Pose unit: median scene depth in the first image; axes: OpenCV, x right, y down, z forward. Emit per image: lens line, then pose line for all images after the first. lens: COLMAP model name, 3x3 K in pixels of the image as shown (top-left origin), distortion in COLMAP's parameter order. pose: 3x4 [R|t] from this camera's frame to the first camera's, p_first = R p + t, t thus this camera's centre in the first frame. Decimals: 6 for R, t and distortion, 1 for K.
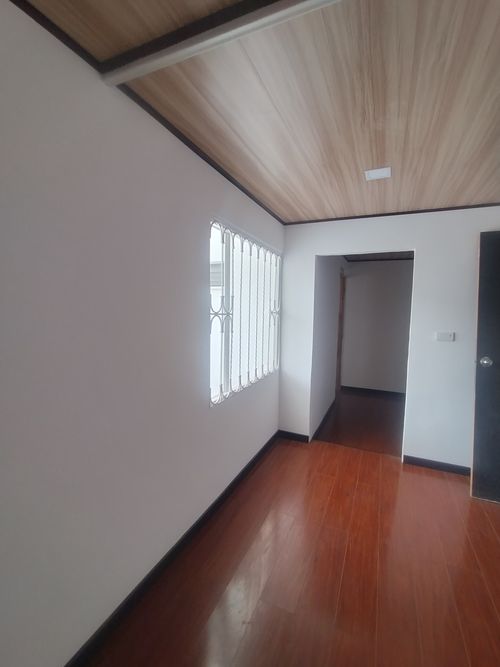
lens RADIAL K [[305.3, 0, 250.0], [0, 305.3, 333.5], [0, 0, 1]] dist [-0.003162, -0.000202]
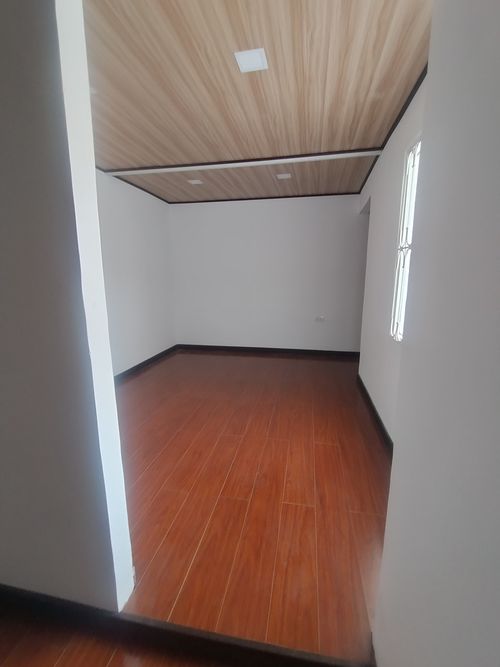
lens RADIAL K [[305.3, 0, 250.0], [0, 305.3, 333.5], [0, 0, 1]] dist [-0.003162, -0.000202]
pose [[-0.973962, 0.030738, -0.224618, 0.606039], [-0.032344, 0.961792, 0.271864, -0.046062], [0.224392, 0.272050, -0.935755, 1.882272]]
